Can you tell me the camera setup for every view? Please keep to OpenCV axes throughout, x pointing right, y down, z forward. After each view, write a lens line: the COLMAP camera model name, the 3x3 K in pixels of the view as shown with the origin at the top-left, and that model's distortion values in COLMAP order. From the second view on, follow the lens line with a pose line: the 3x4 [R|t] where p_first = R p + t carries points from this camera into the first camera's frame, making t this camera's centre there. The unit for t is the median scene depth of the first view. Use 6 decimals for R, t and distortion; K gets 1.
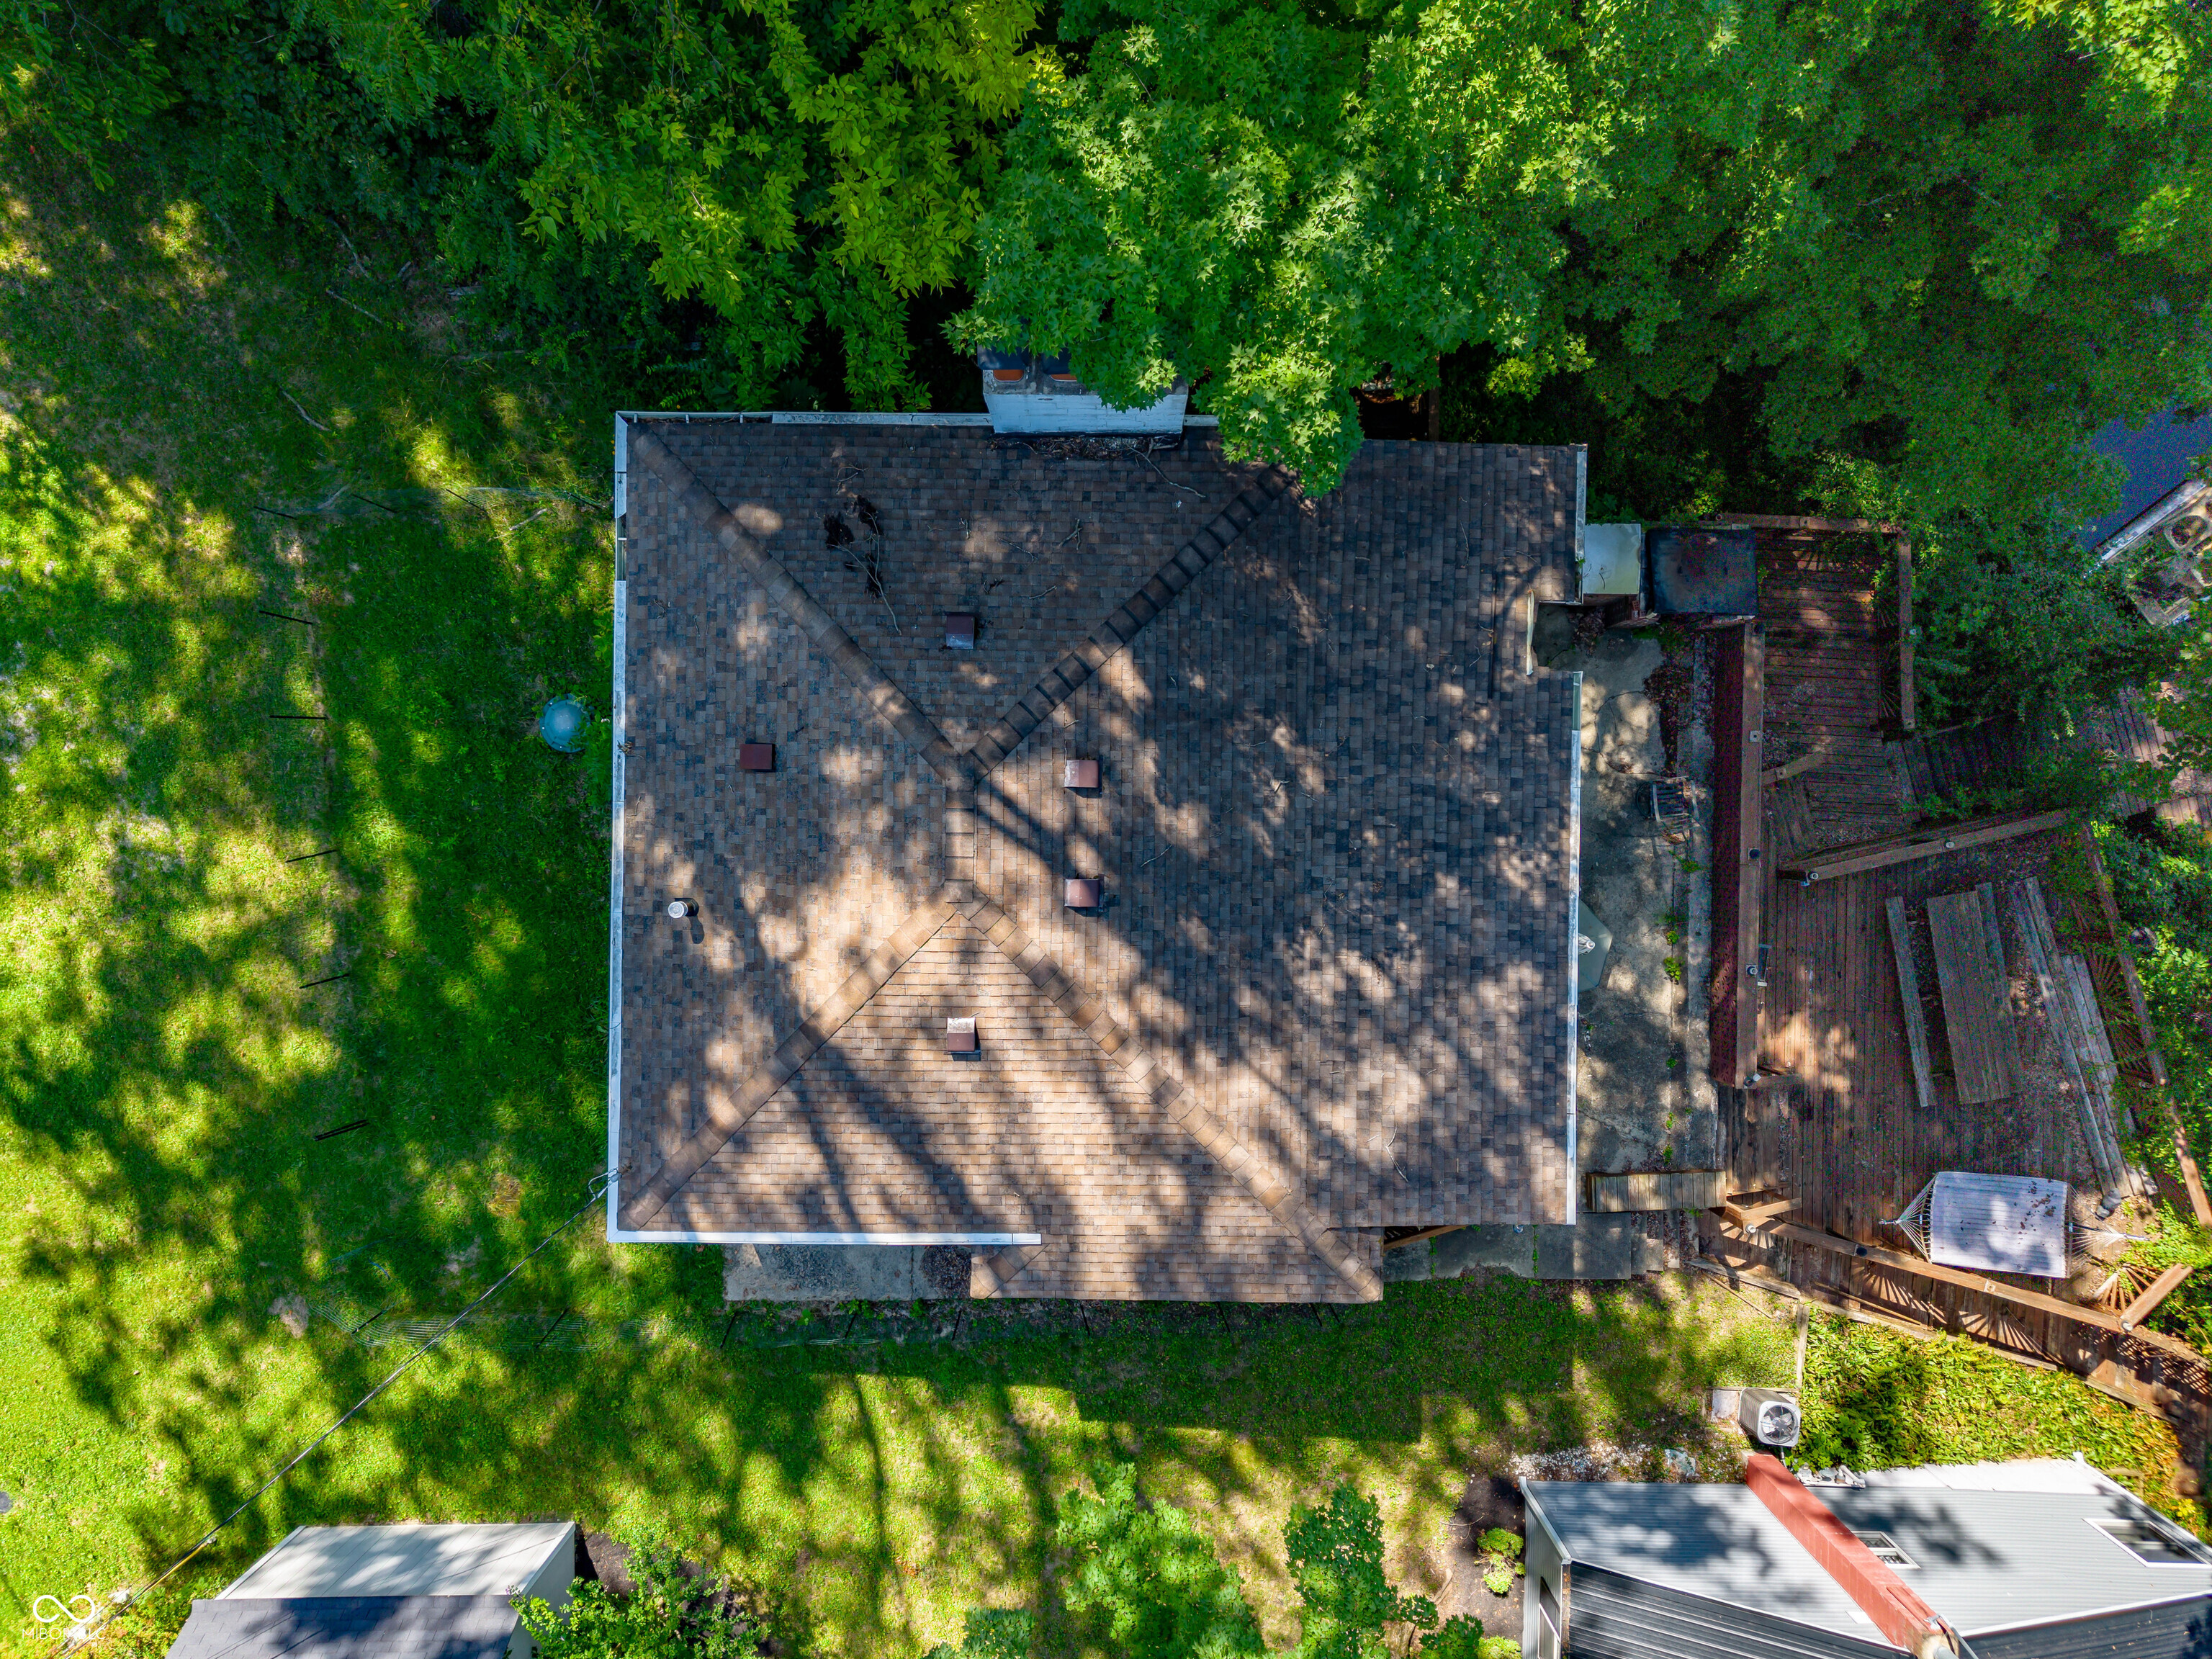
lens RADIAL K [[1502.4, 0, 1106.0], [0, 1502.4, 829.5], [0, 0, 1]] dist [0.001984, -0.003402]
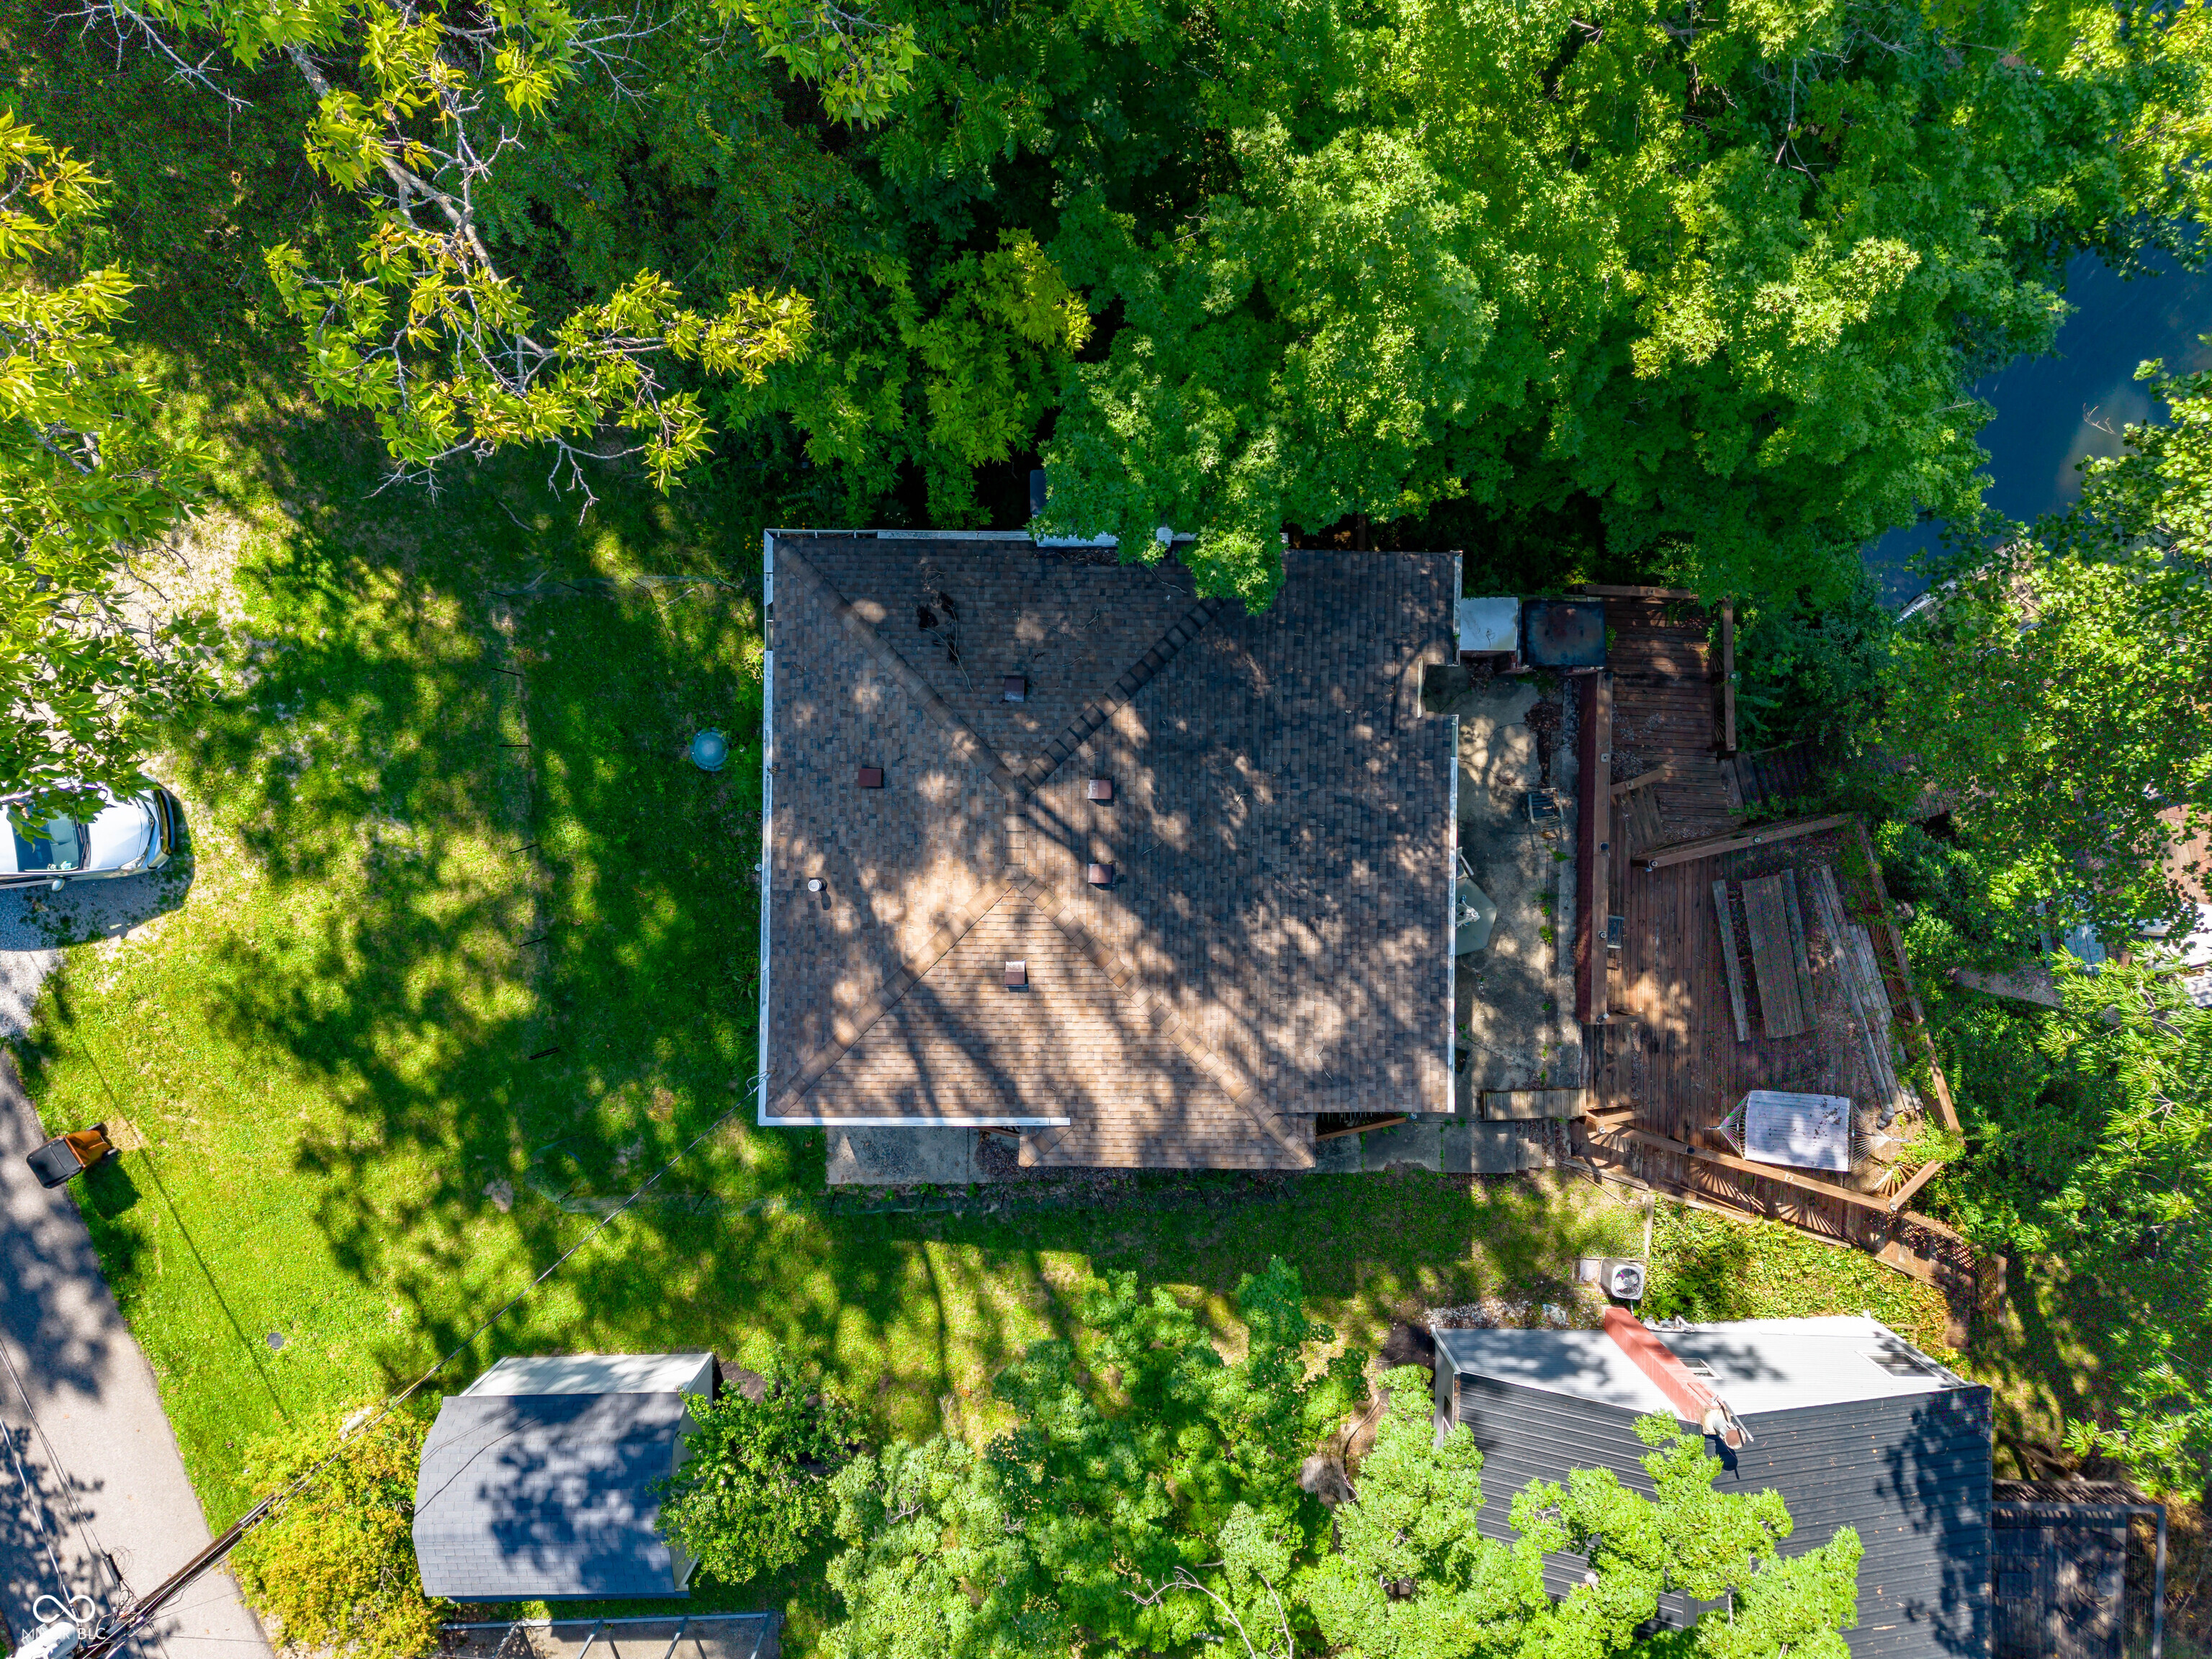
lens RADIAL K [[1540.3, 0, 1078.3], [0, 1540.3, 901.9], [0, 0, 1]] dist [0.044251, -0.000574]
pose [[0.999919, -0.001204, -0.012689, -0.014350], [0.001789, 0.998929, 0.046228, 0.000263], [0.012620, -0.046247, 0.998850, -0.367566]]
